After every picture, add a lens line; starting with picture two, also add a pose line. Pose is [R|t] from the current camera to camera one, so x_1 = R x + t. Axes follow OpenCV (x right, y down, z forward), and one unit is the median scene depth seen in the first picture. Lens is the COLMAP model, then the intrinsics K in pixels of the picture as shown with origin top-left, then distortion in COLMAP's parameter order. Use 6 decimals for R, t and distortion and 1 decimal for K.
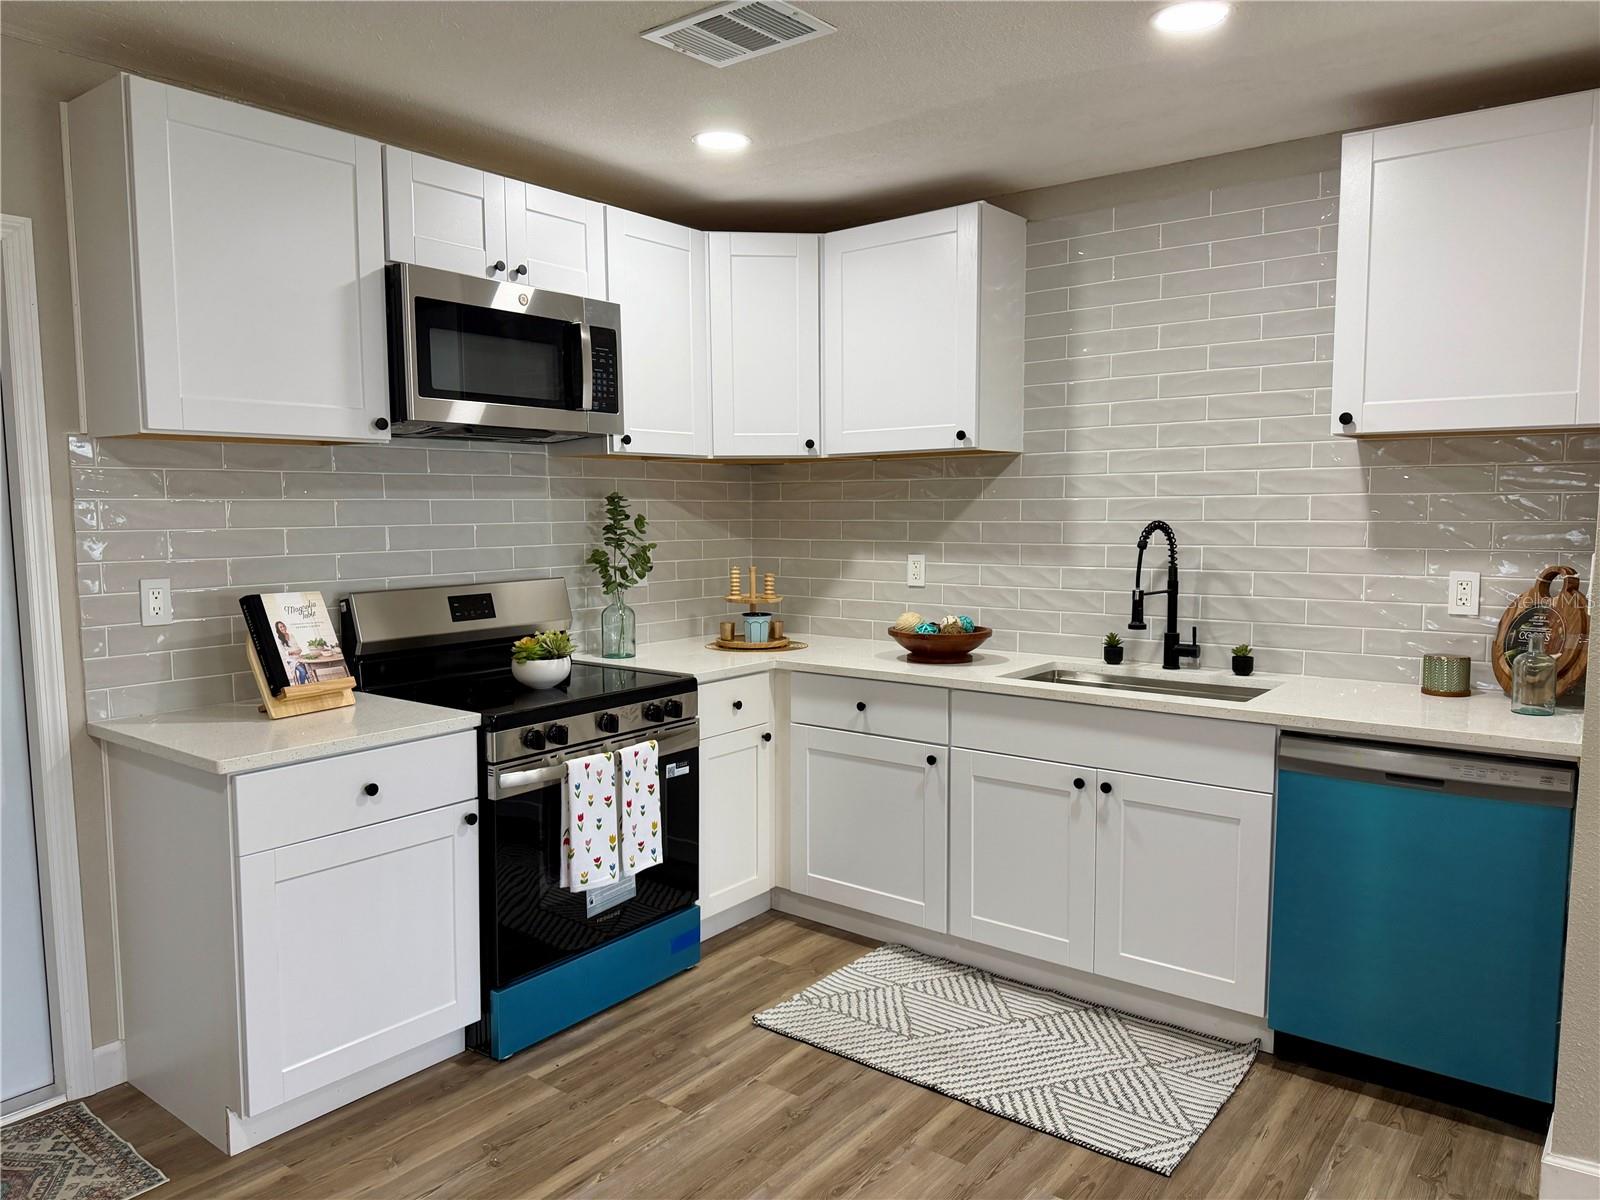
lens RADIAL K [[1117.4, 0, 793.2], [0, 1117.4, 608.1], [0, 0, 1]] dist [0.156358, -0.279568]
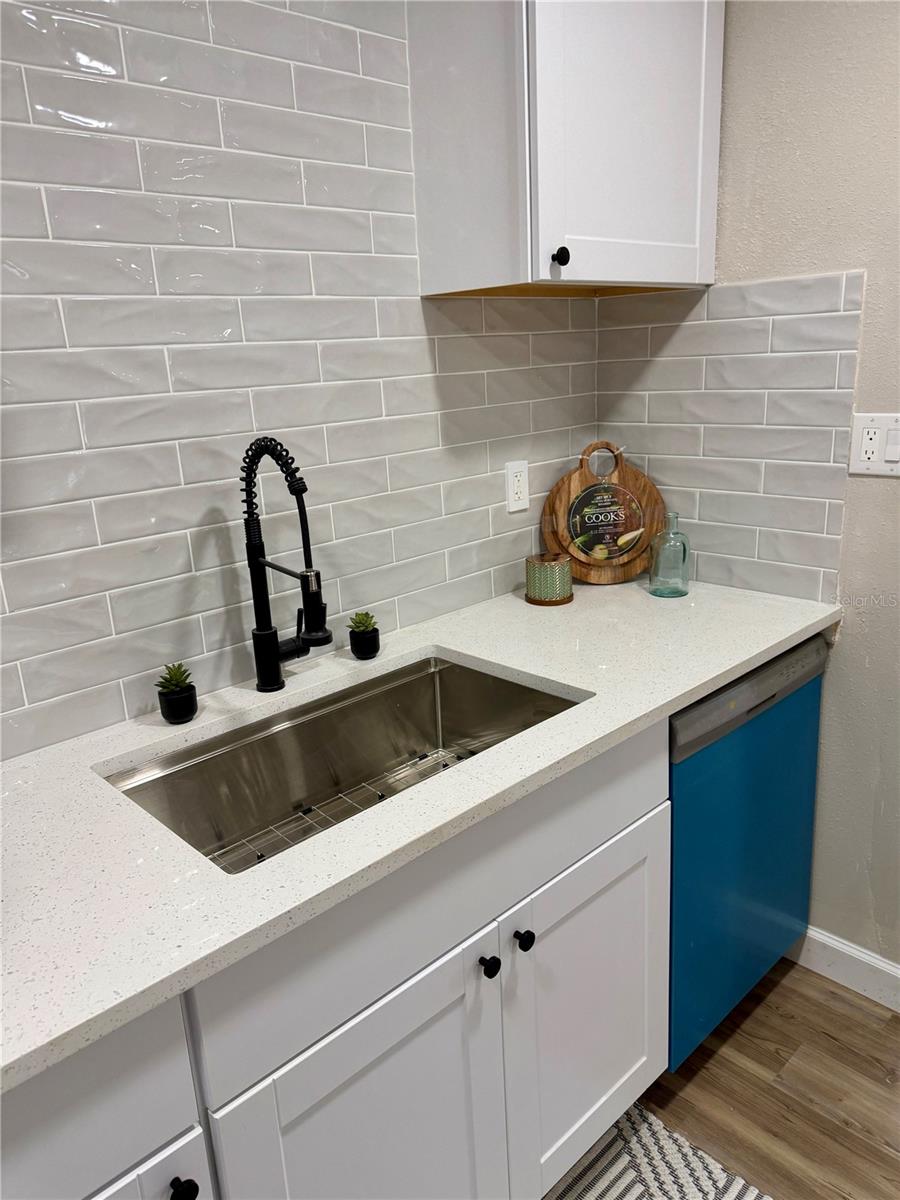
lens RADIAL K [[838.1, 0, 450.0], [0, 838.1, 600.0], [0, 0, 1]] dist [0.156358, -0.279568]
pose [[0.155820, -0.277809, 0.947915, -0.062280], [0.139625, 0.956195, 0.257284, -0.096557], [-0.977868, 0.092263, 0.187783, 0.866660]]
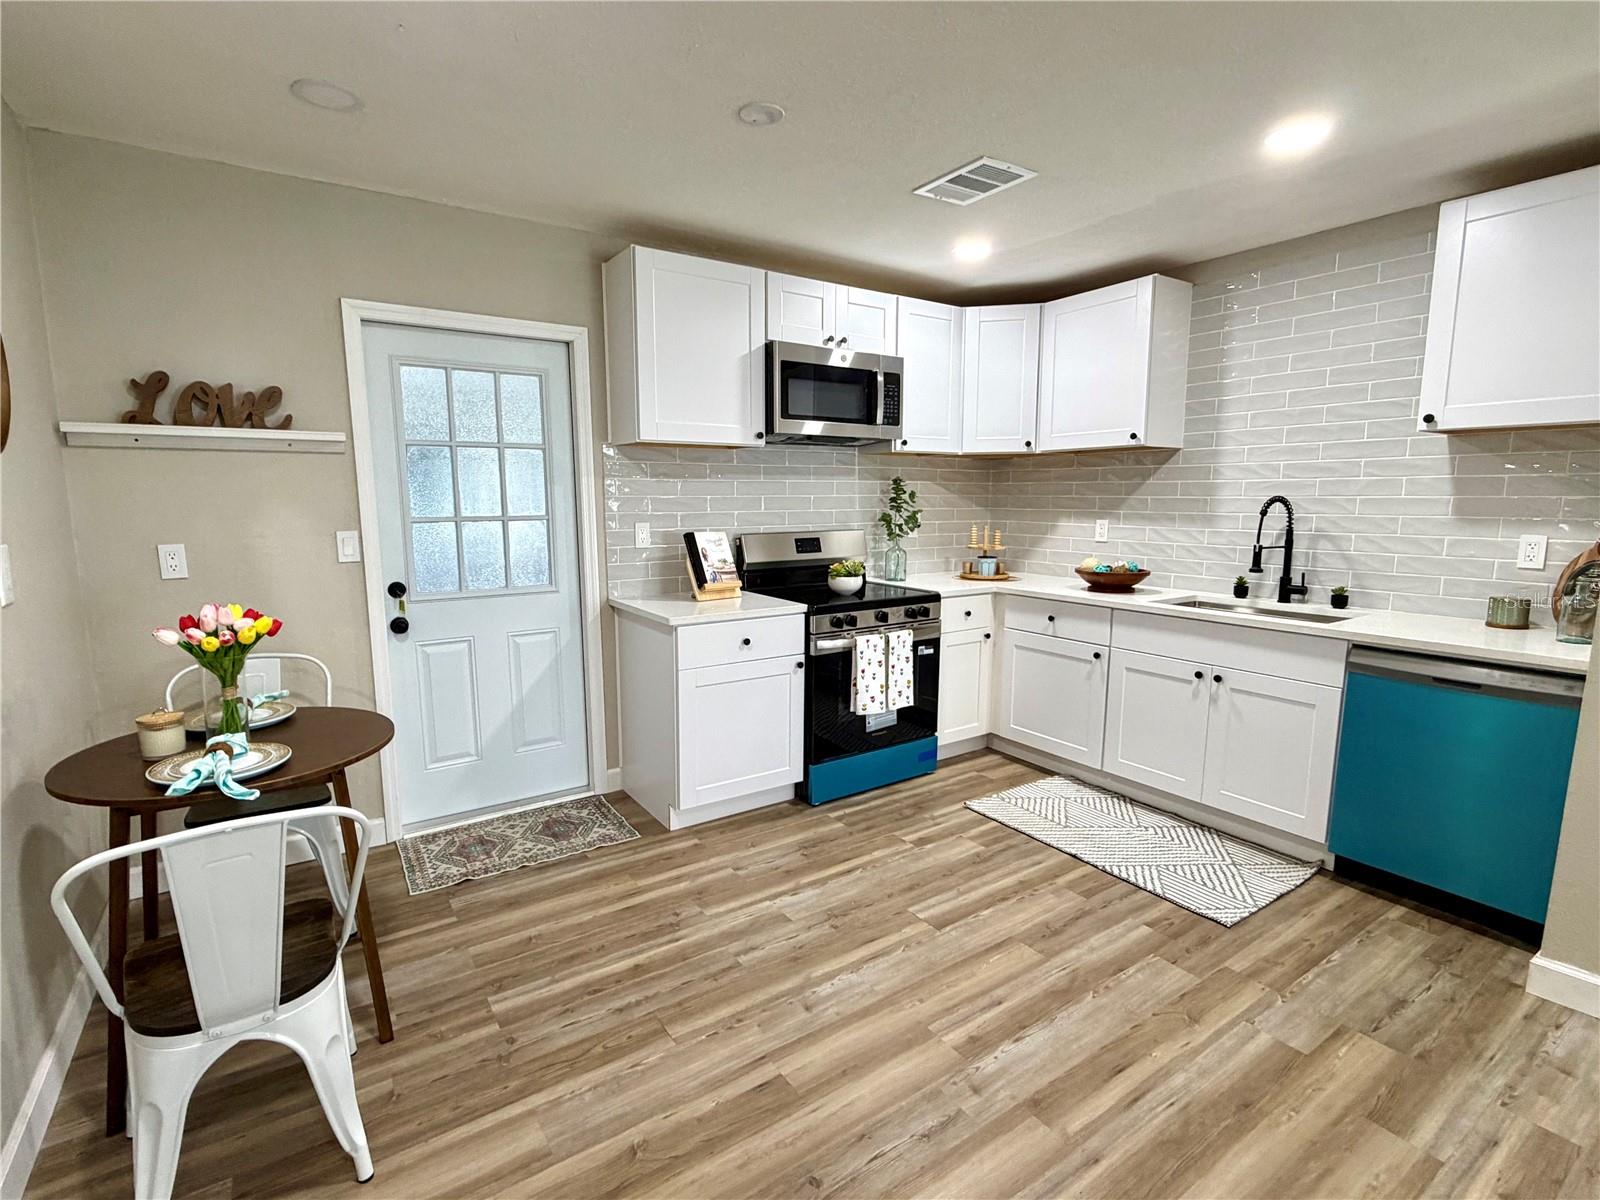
lens RADIAL K [[764.4, 0, 801.9], [0, 764.4, 602.9], [0, 0, 1]] dist [0.000700, -0.000057]
pose [[0.951198, 0.048252, -0.304787, 0.057589], [-0.033428, 0.997999, 0.053672, 0.024406], [0.306767, -0.040864, 0.950907, -0.085483]]
